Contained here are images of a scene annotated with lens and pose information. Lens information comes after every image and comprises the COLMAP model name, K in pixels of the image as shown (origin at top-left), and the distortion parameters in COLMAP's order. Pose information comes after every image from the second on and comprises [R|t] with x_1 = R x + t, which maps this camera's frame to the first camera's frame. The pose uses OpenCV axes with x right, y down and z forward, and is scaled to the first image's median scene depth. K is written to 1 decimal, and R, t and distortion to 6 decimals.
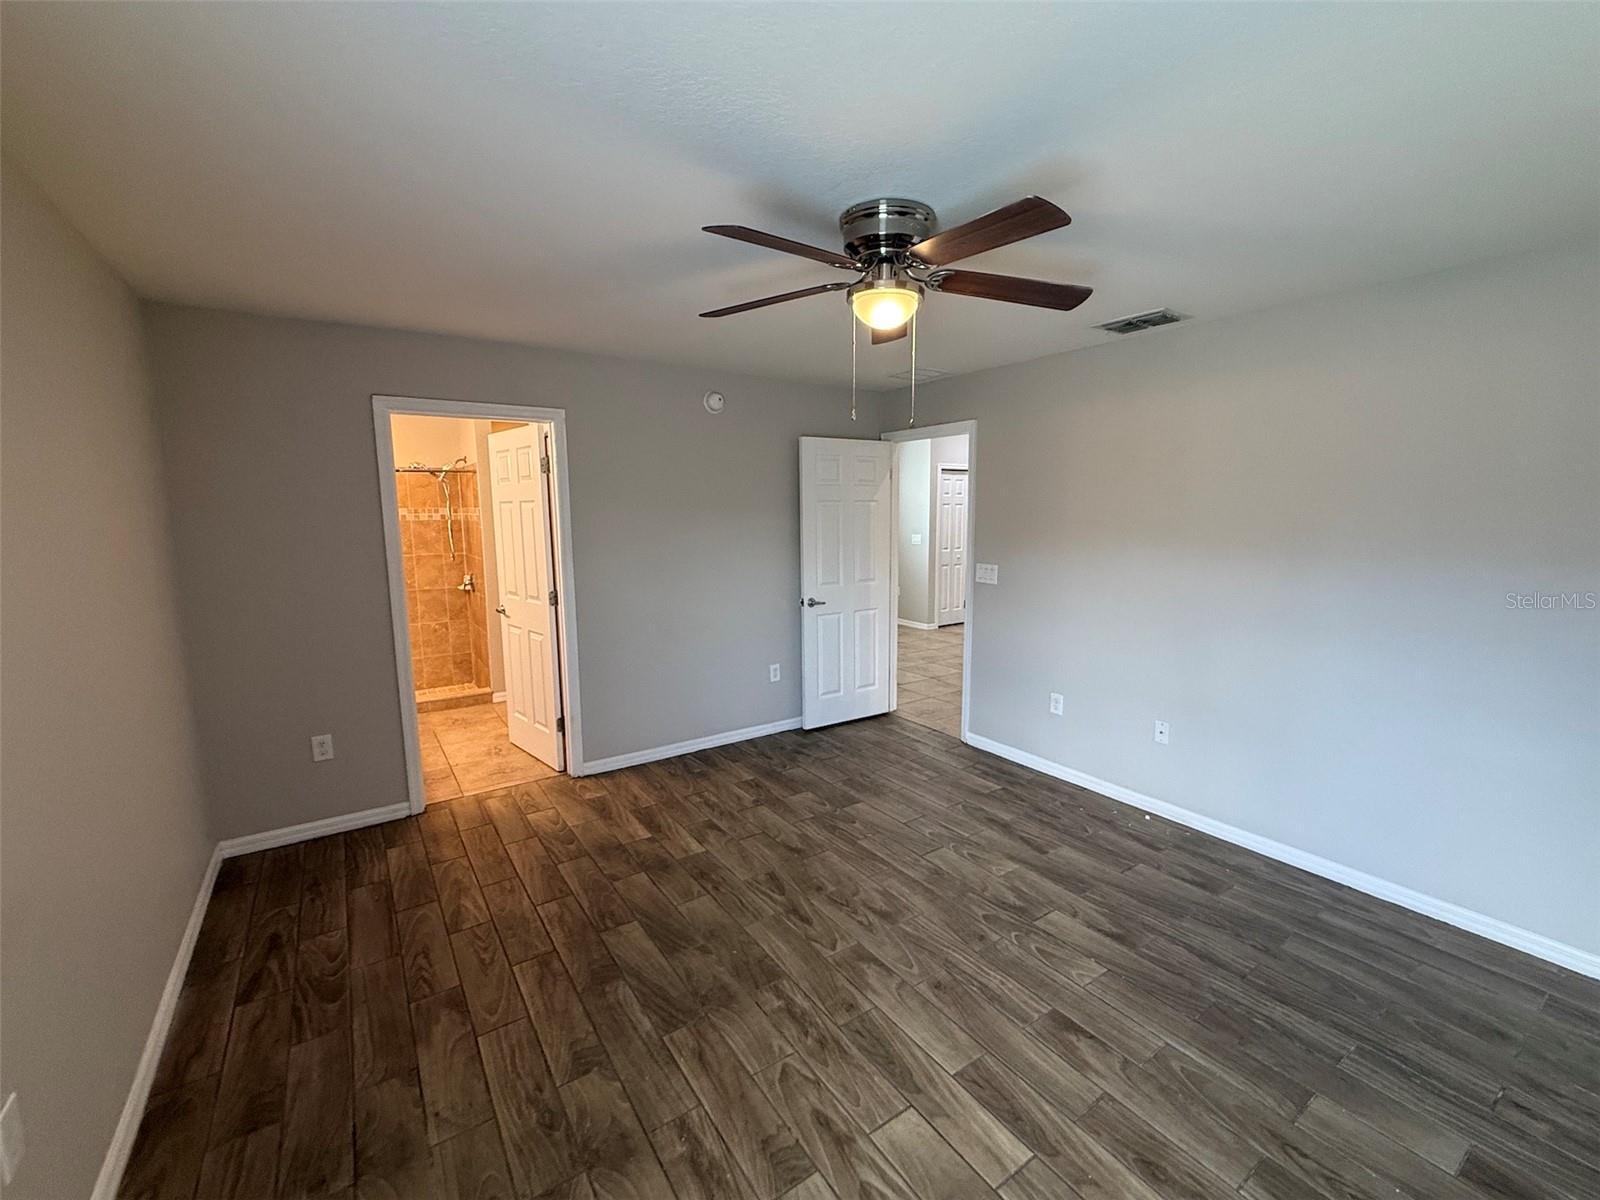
lens RADIAL K [[672.7, 0, 802.0], [0, 672.7, 602.2], [0, 0, 1]] dist [0.001081, 0.000447]
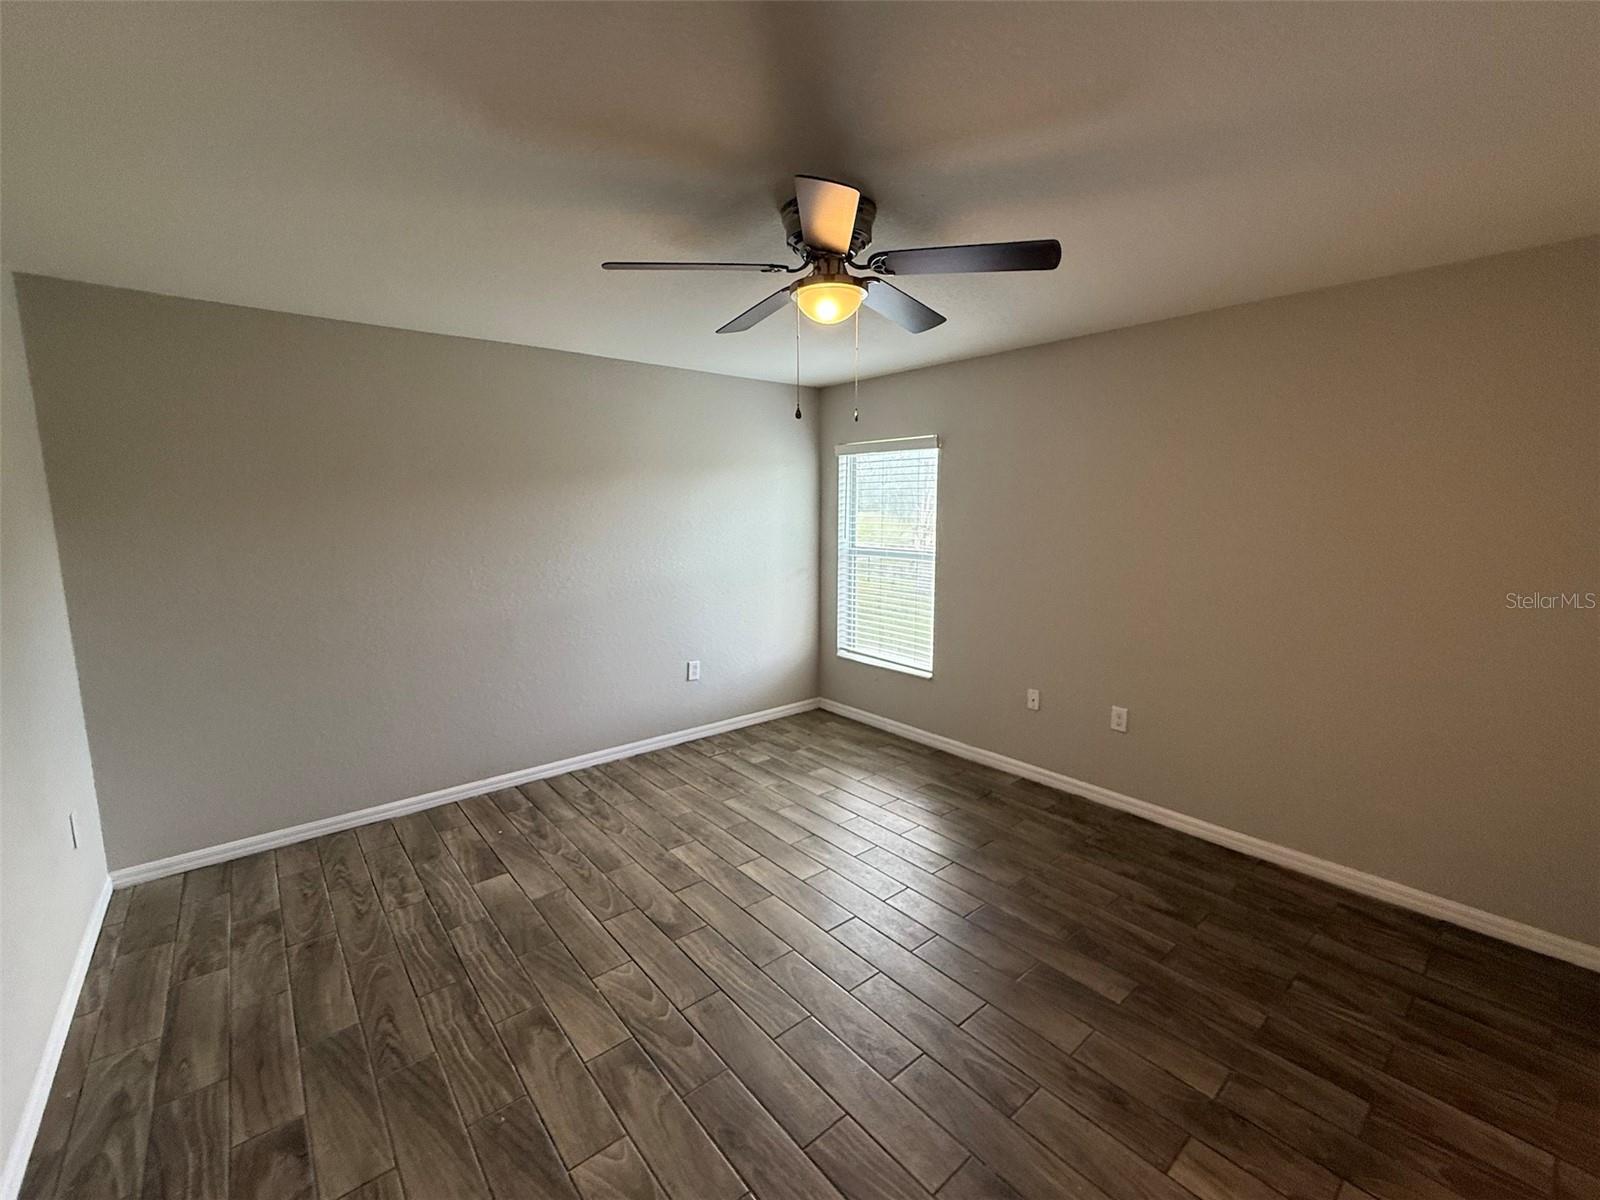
lens RADIAL K [[672.7, 0, 802.0], [0, 672.7, 602.2], [0, 0, 1]] dist [0.001081, 0.000447]
pose [[-0.994986, 0.020845, -0.097822, 0.229832], [-0.007649, 0.959317, 0.282226, -0.248022], [0.099726, 0.281559, -0.954348, 1.756503]]
